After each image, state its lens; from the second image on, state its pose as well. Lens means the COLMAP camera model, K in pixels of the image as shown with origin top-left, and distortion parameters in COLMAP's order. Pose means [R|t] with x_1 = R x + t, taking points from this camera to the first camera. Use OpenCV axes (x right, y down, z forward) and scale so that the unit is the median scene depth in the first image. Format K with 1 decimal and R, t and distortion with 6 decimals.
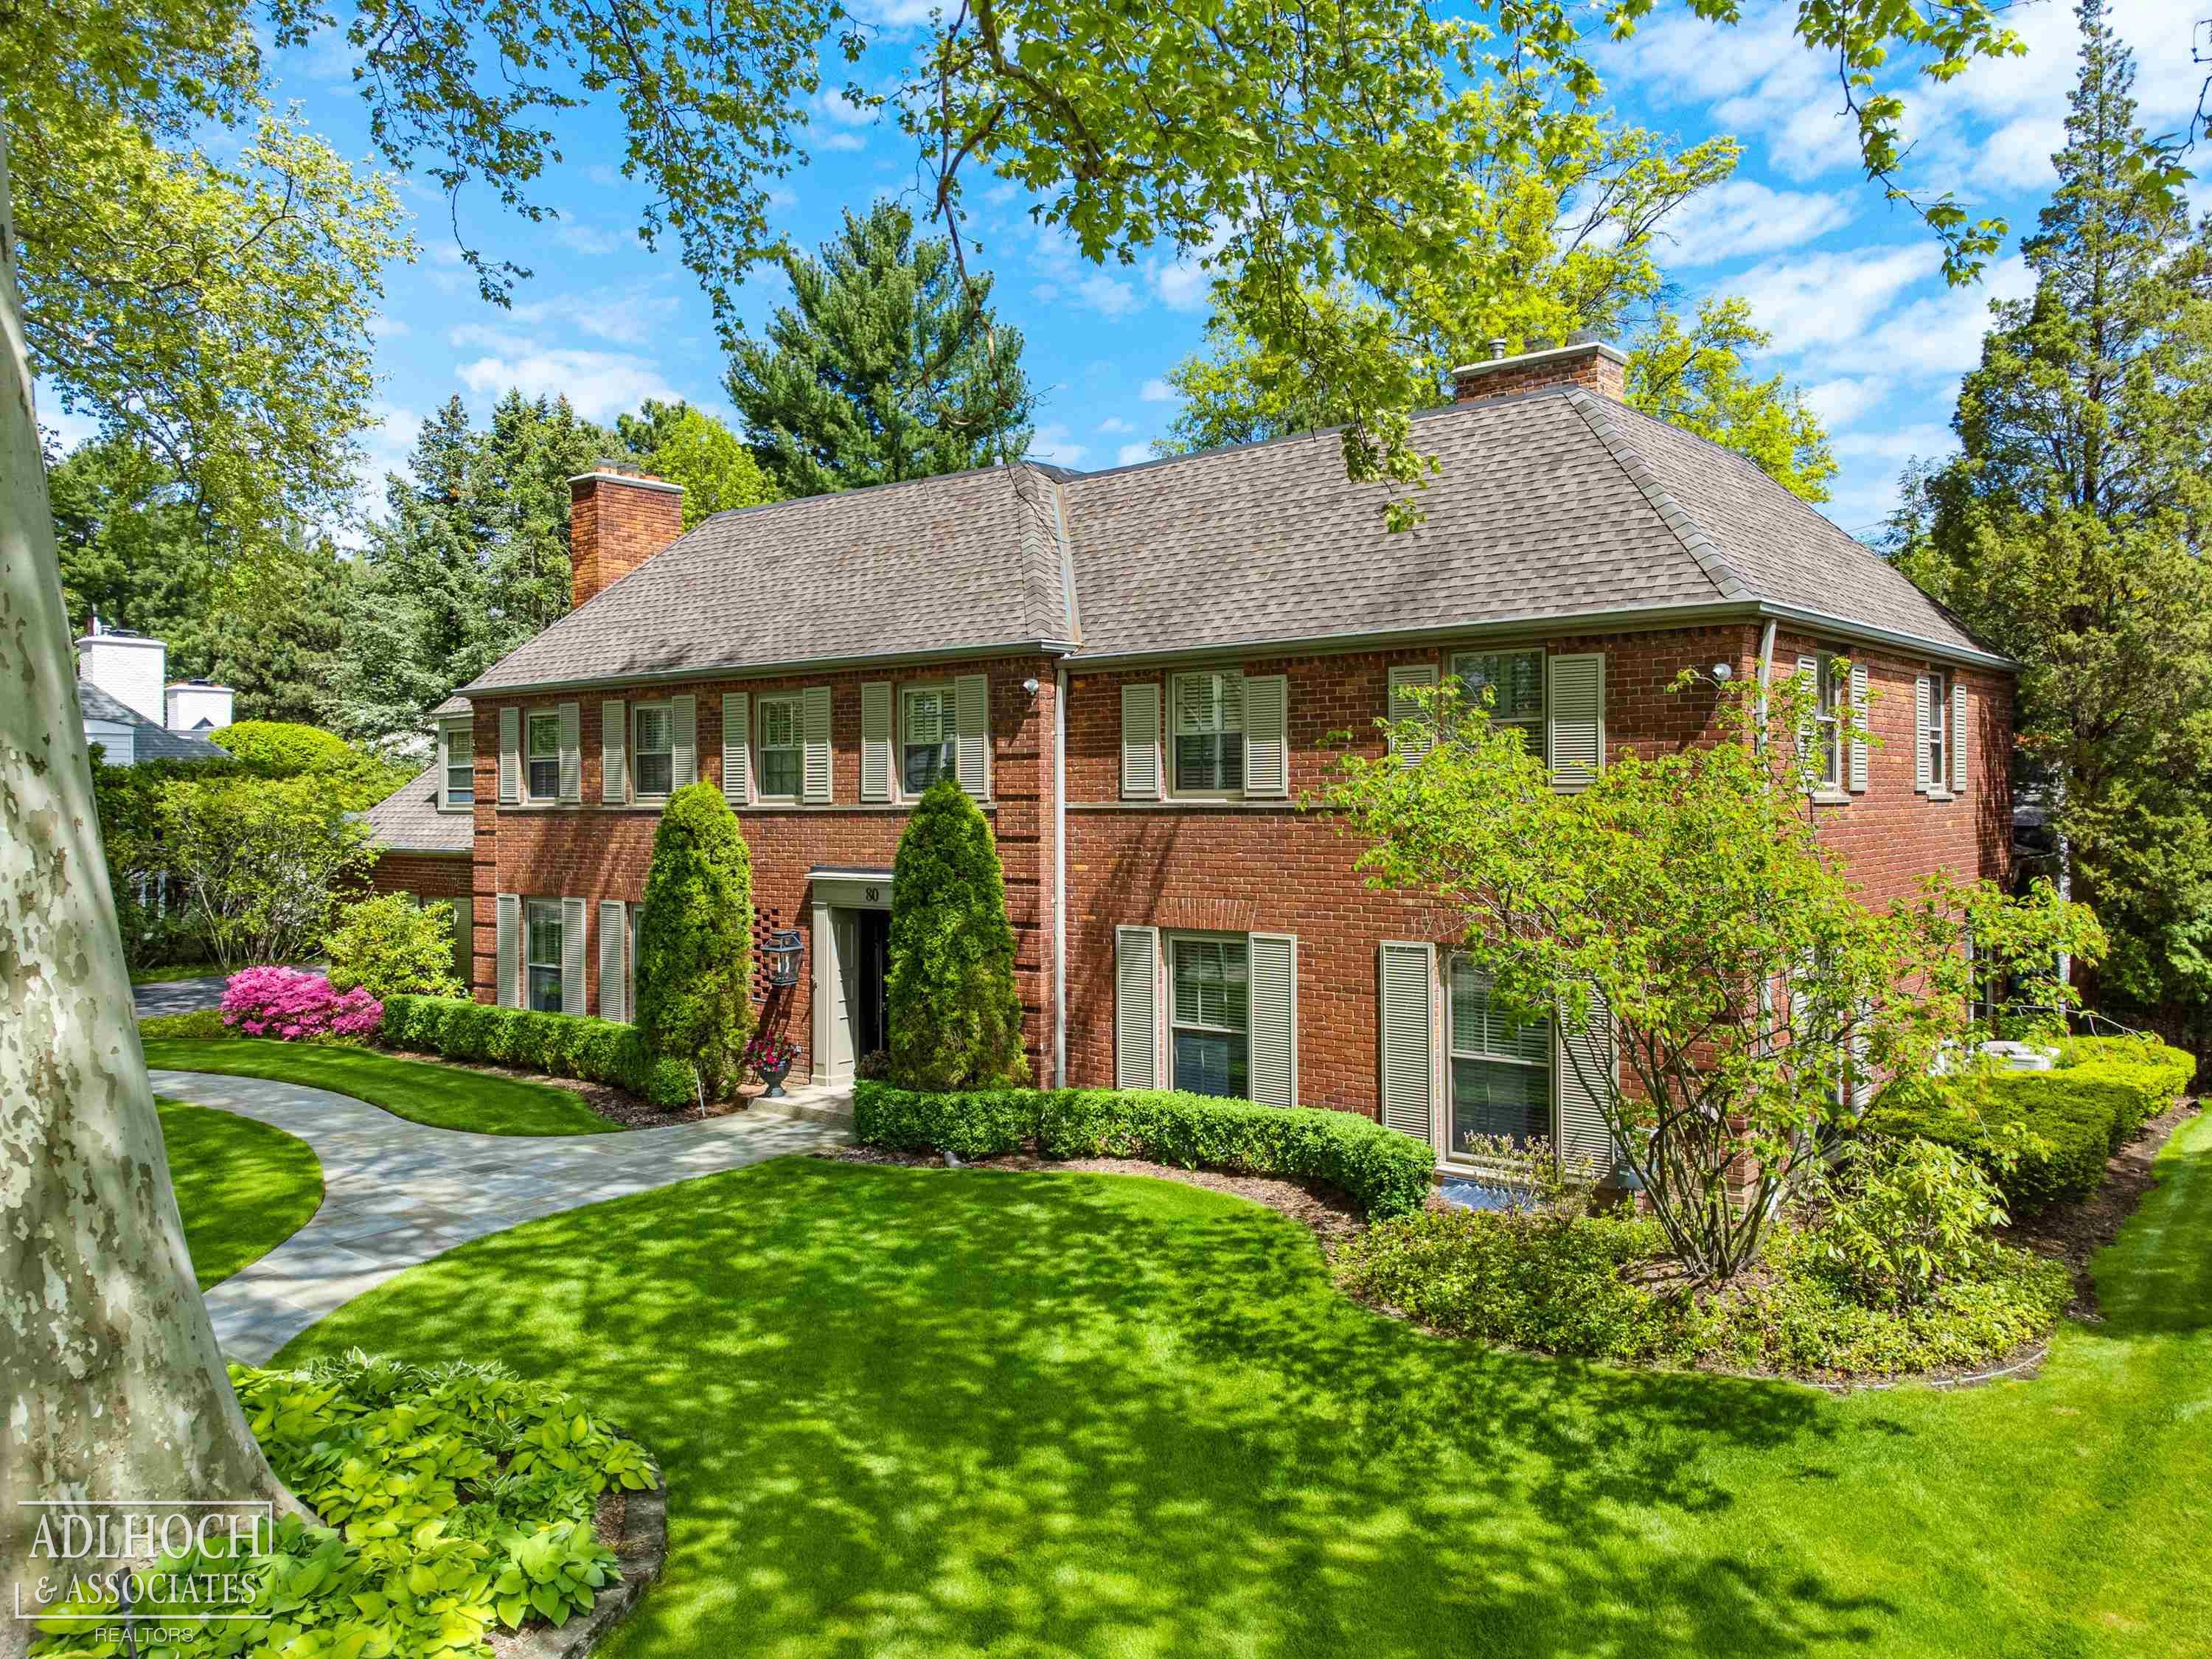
lens RADIAL K [[1544.3, 0, 1049.8], [0, 1544.3, 784.0], [0, 0, 1]] dist [0.019225, 0.000772]
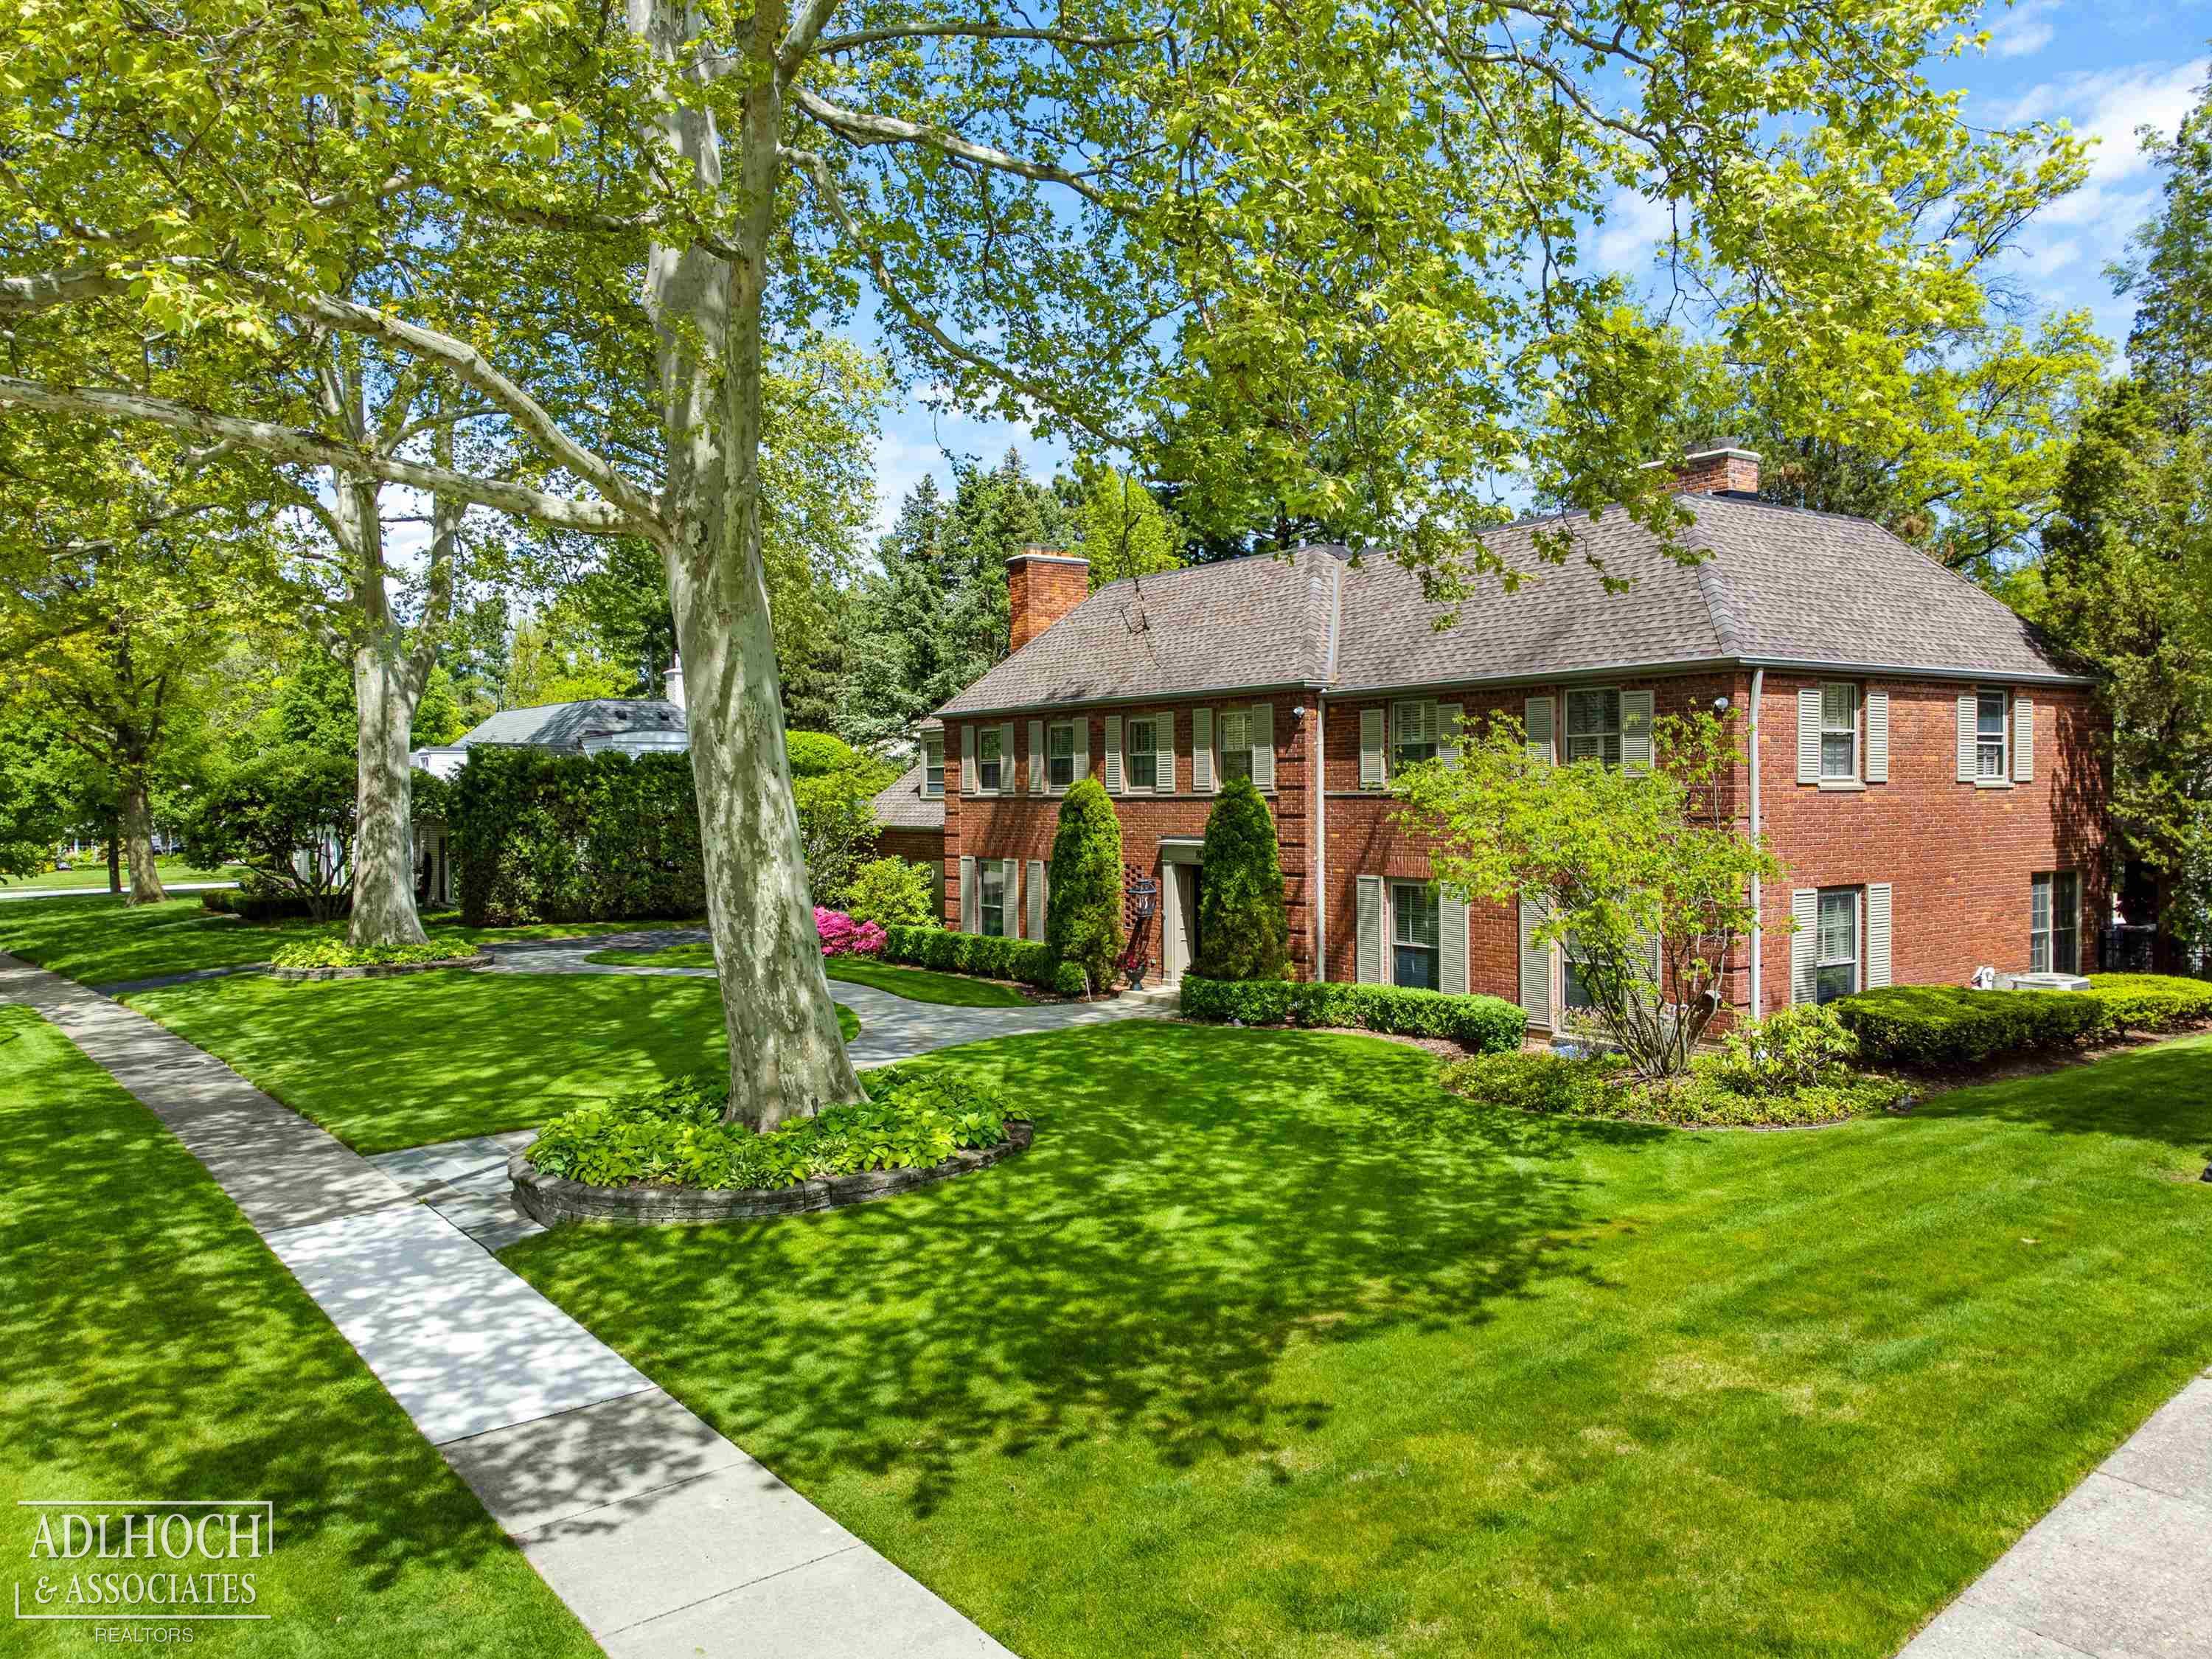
lens RADIAL K [[1529.3, 0, 1106.0], [0, 1529.3, 829.5], [0, 0, 1]] dist [0.007635, 0.007616]
pose [[0.968565, 0.004281, -0.248723, 0.156384], [0.004415, 0.999398, 0.034398, -0.002304], [0.248721, -0.034415, 0.967964, -0.416490]]
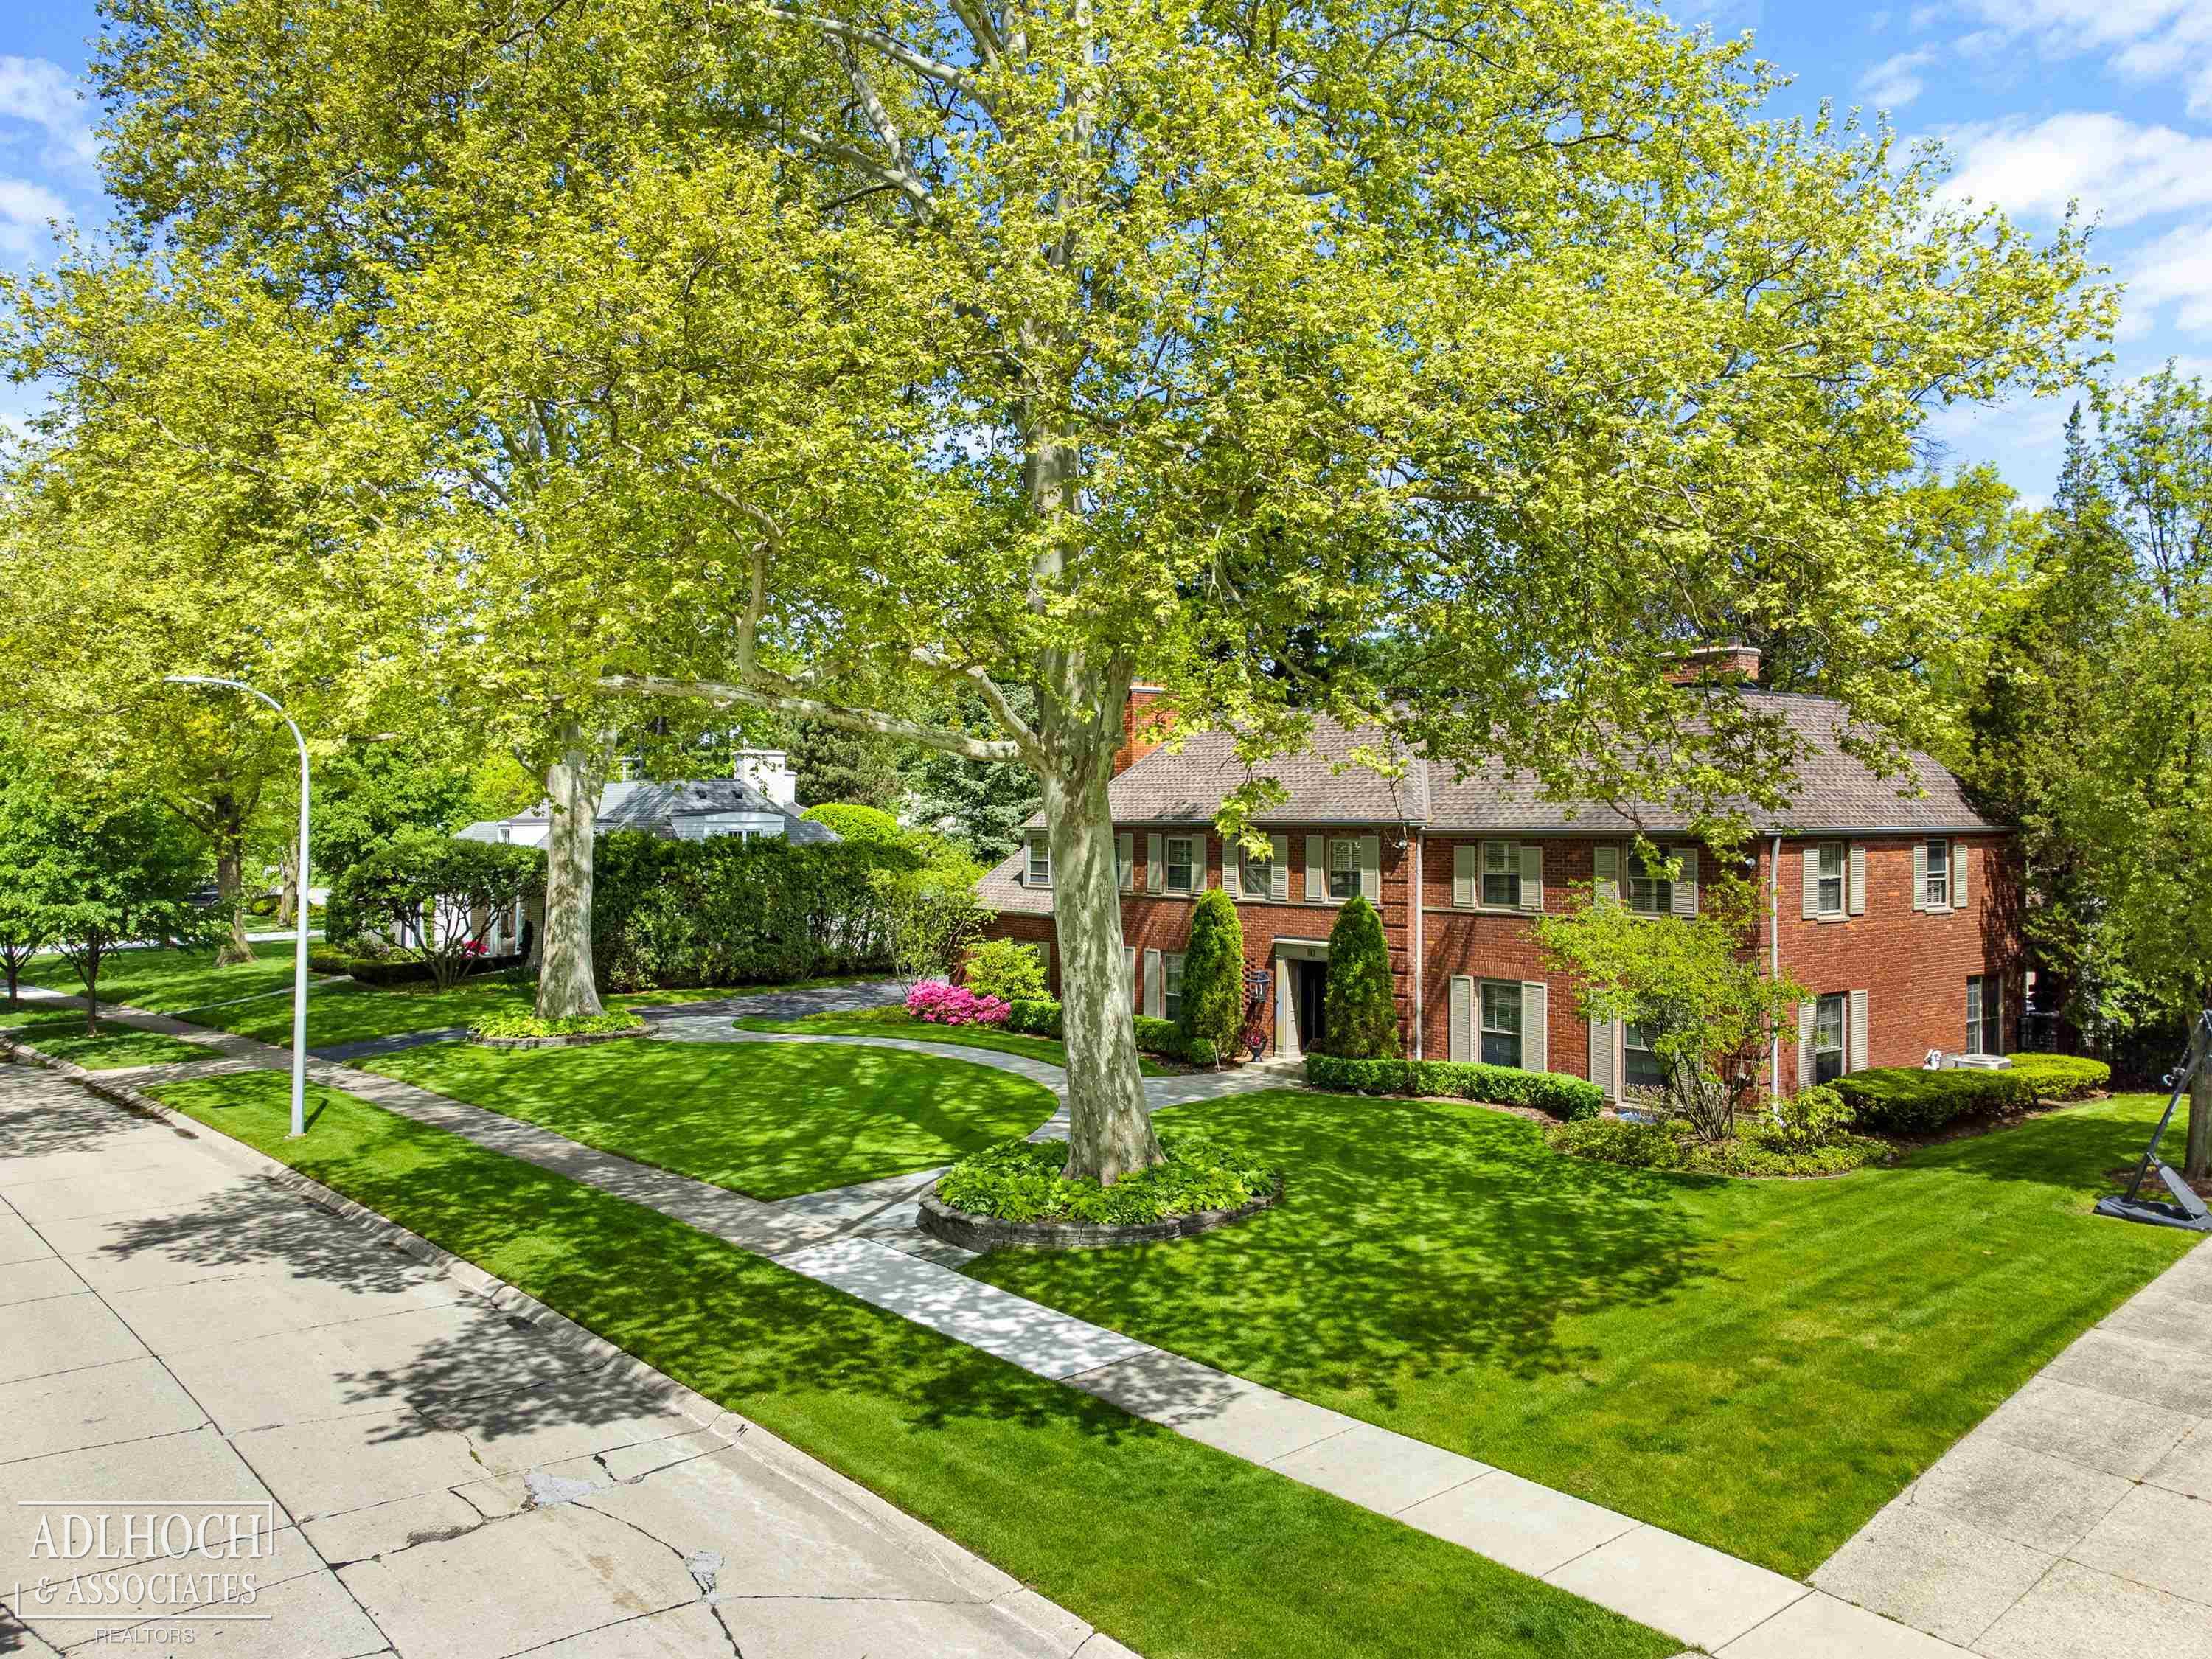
lens RADIAL K [[1580.5, 0, 1089.1], [0, 1580.5, 821.2], [0, 0, 1]] dist [0.013578, 0.003616]
pose [[0.980821, 0.006443, -0.194803, -0.011687], [-0.003937, 0.999904, 0.013249, -0.104873], [0.194870, -0.012228, 0.980753, -0.854988]]
